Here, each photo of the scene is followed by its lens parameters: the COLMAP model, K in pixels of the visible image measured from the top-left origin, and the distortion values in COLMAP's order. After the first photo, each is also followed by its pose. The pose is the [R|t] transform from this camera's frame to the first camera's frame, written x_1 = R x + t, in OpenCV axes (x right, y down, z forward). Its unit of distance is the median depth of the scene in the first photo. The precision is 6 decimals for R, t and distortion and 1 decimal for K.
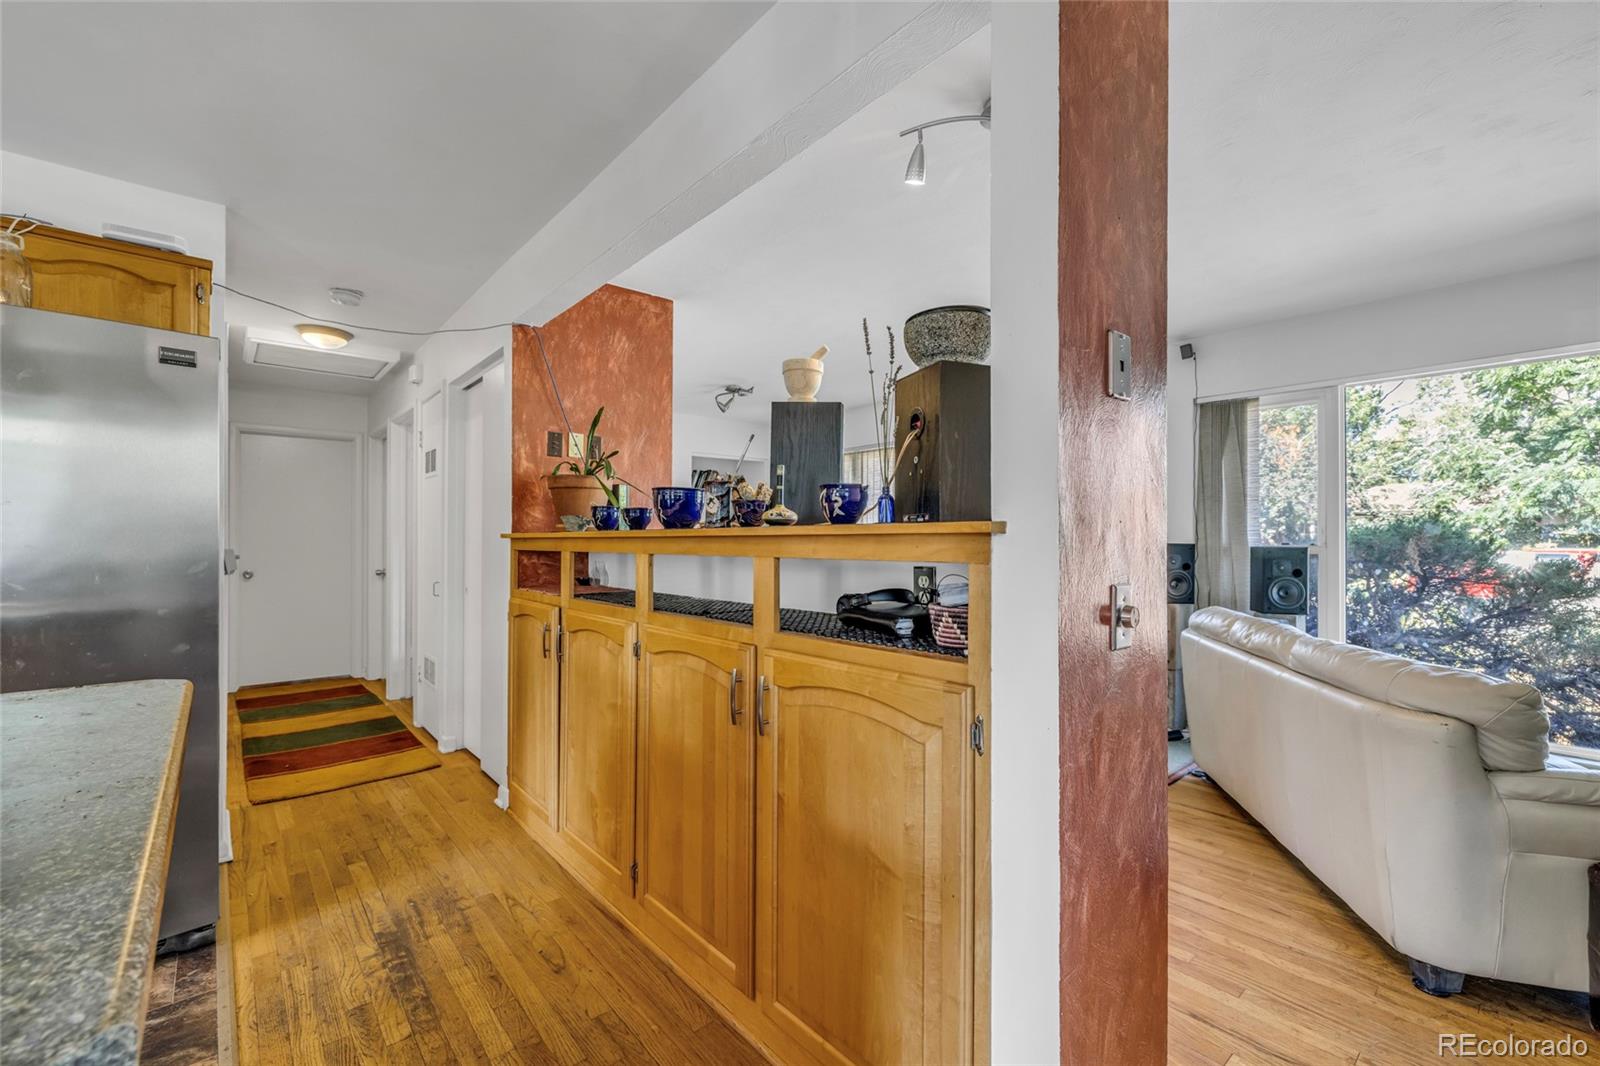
lens RADIAL K [[674.3, 0, 810.4], [0, 674.3, 540.9], [0, 0, 1]] dist [0.001084, -0.000605]
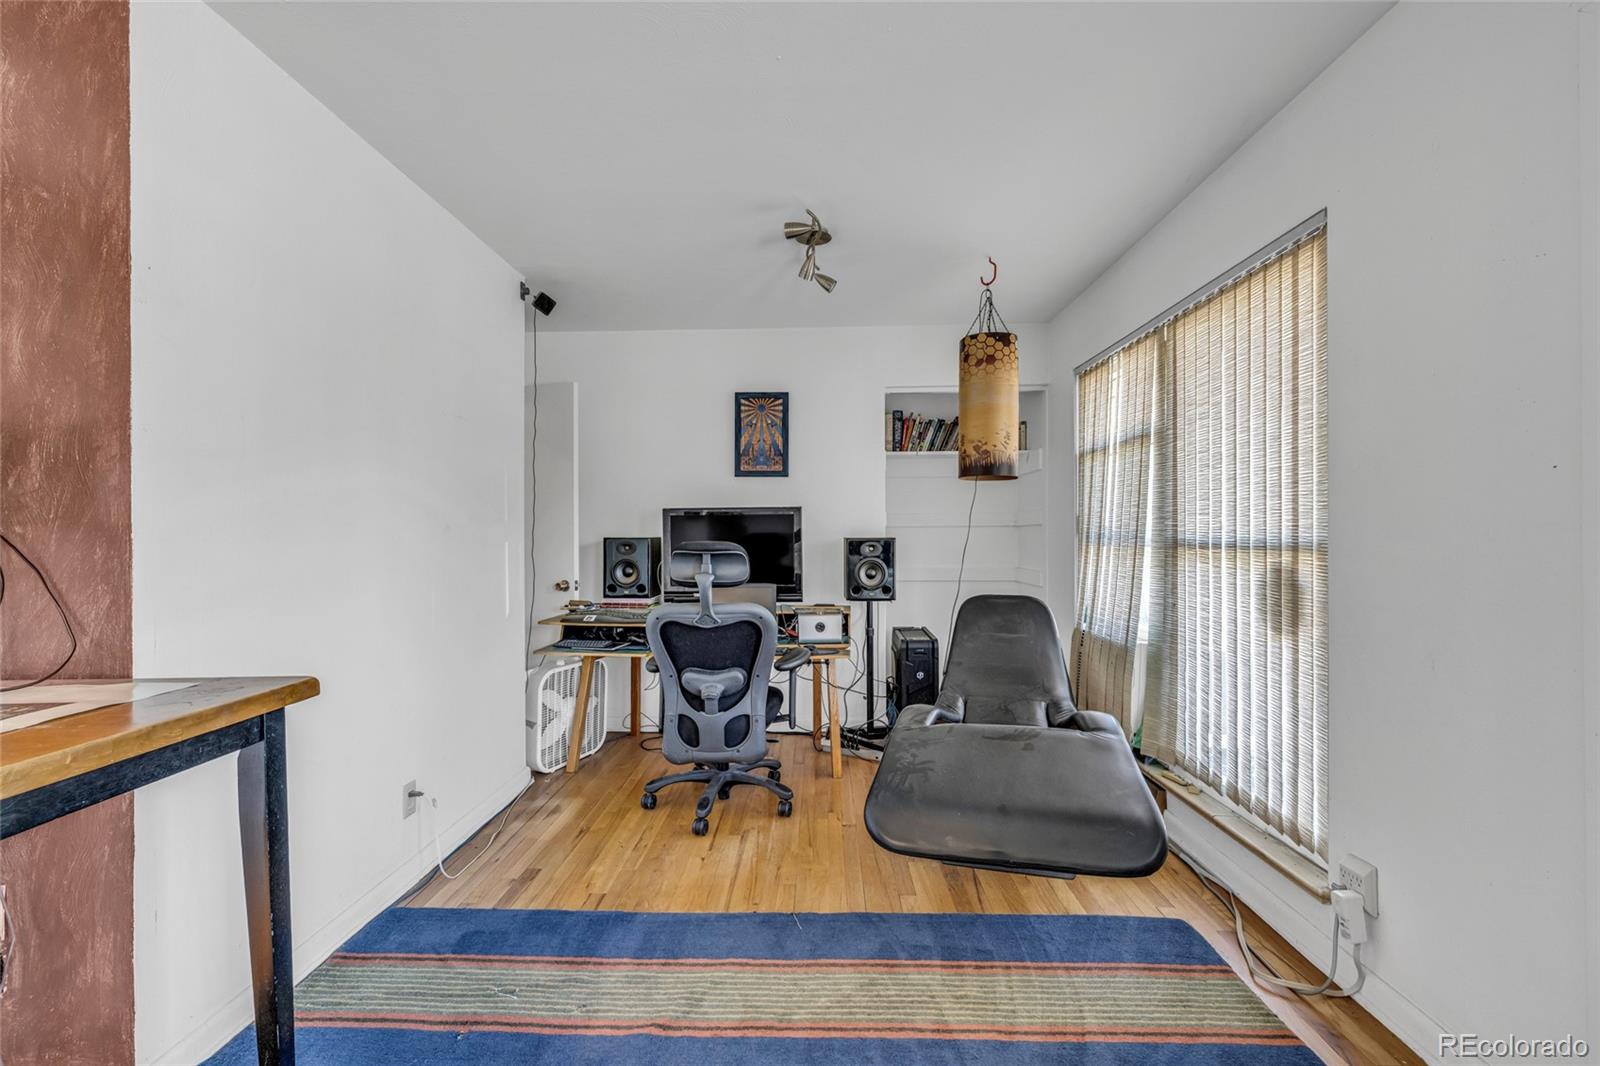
lens RADIAL K [[674.3, 0, 802.9], [0, 674.3, 531.9], [0, 0, 1]] dist [0.001084, -0.000605]
pose [[0.730116, -0.004724, -0.683307, 0.583791], [0.004807, 0.999987, -0.001777, -0.003777], [0.683307, -0.001987, 0.730129, 1.578684]]
